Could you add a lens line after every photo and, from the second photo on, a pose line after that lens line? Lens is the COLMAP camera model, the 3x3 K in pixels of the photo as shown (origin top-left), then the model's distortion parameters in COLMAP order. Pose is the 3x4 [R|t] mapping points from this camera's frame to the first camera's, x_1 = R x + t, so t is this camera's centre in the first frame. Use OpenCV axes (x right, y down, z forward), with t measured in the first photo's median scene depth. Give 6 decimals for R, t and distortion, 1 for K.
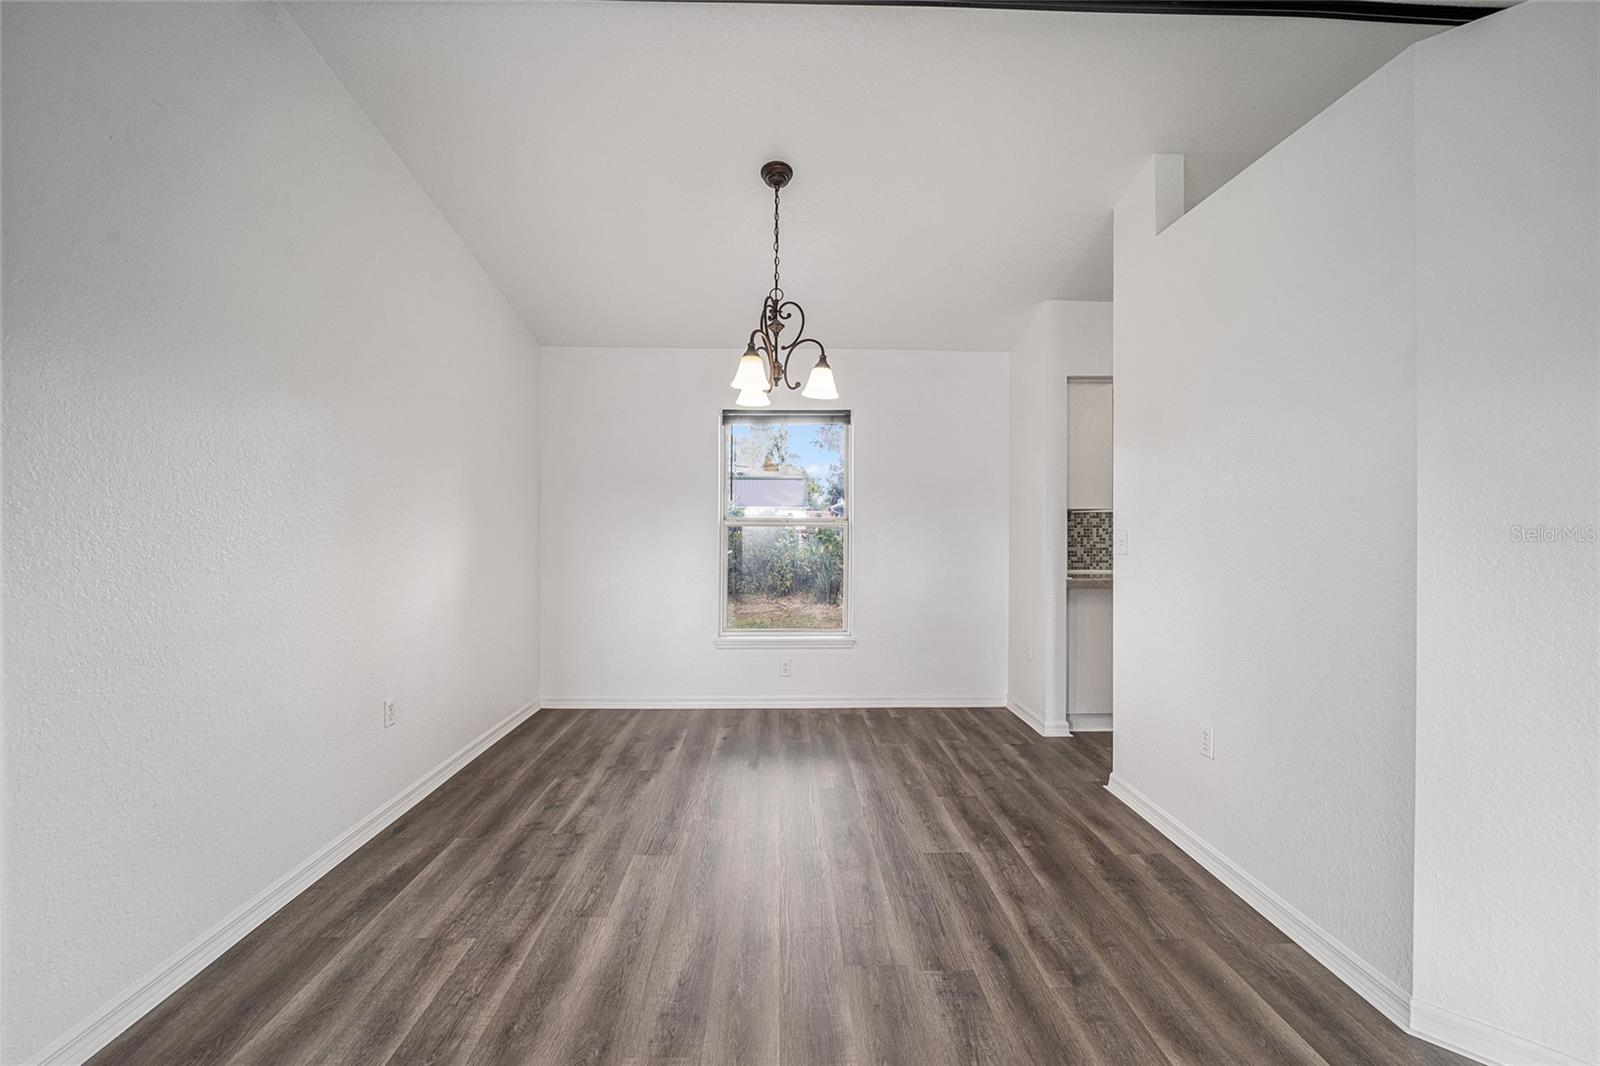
lens RADIAL K [[649.3, 0, 800.2], [0, 649.3, 527.9], [0, 0, 1]] dist [-0.012378, 0.000184]
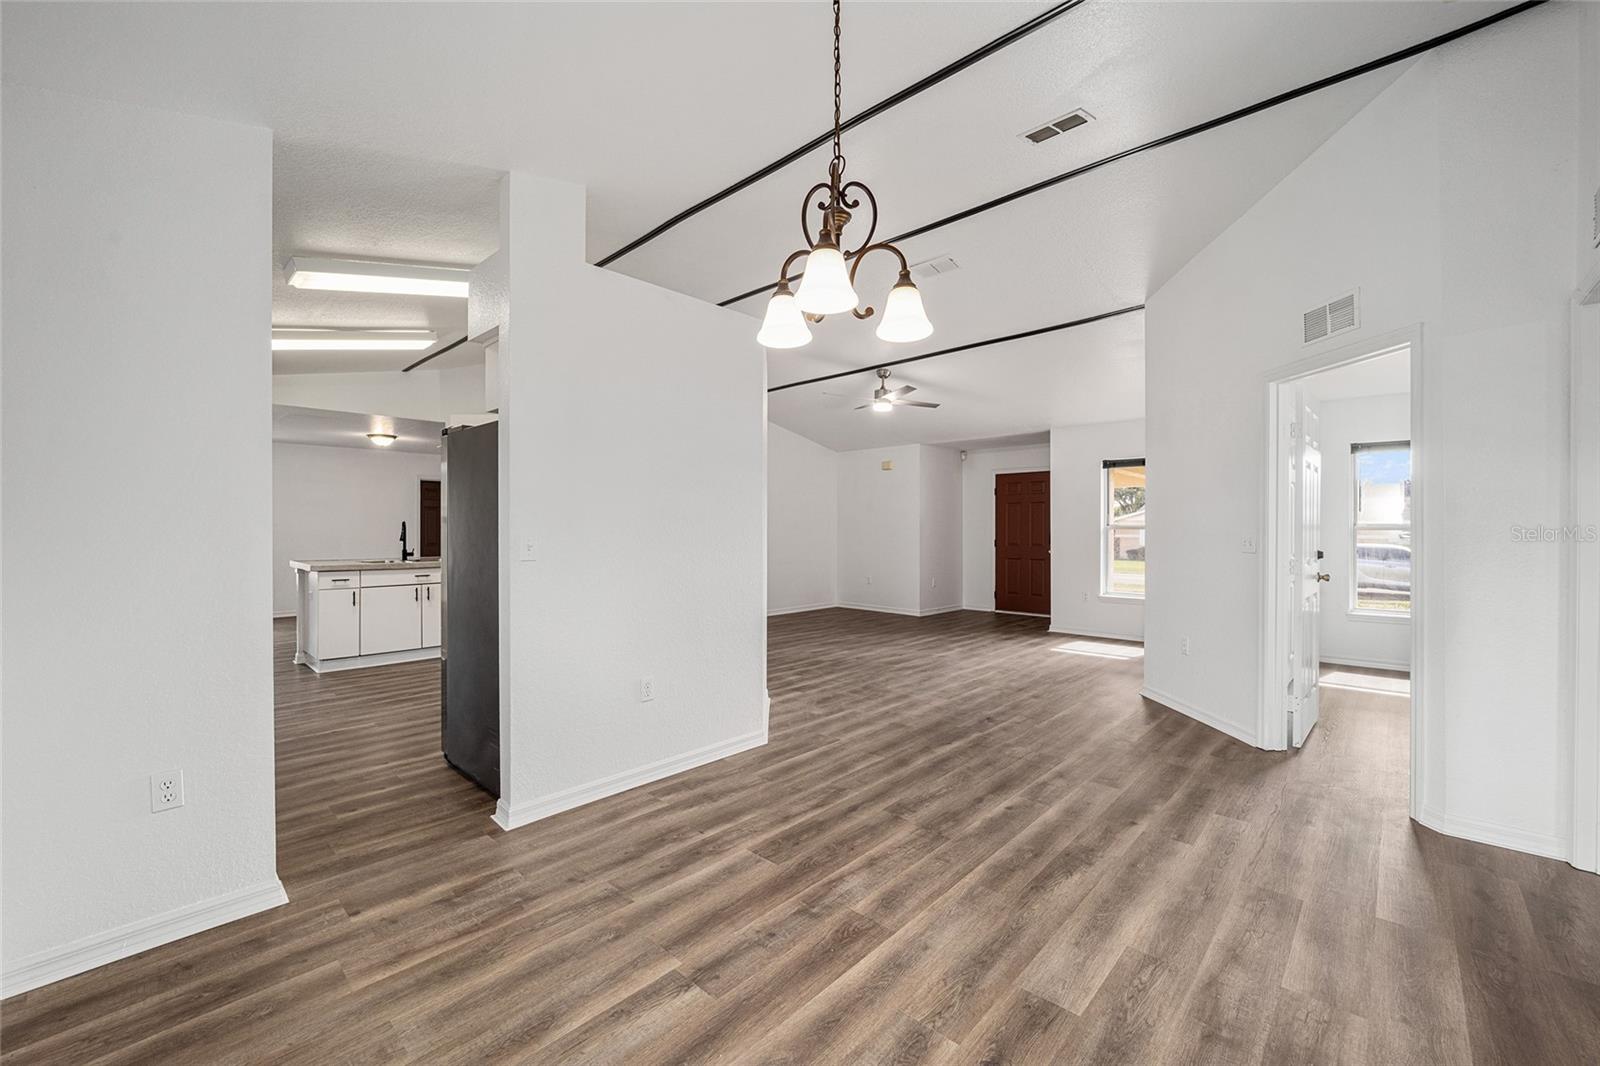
lens RADIAL K [[649.3, 0, 800.2], [0, 649.3, 527.9], [0, 0, 1]] dist [-0.012378, 0.000184]
pose [[-0.711181, -0.006261, 0.702981, -0.510701], [0.001711, 0.999942, 0.010637, -0.015436], [-0.703007, 0.008768, -0.711129, 1.652734]]
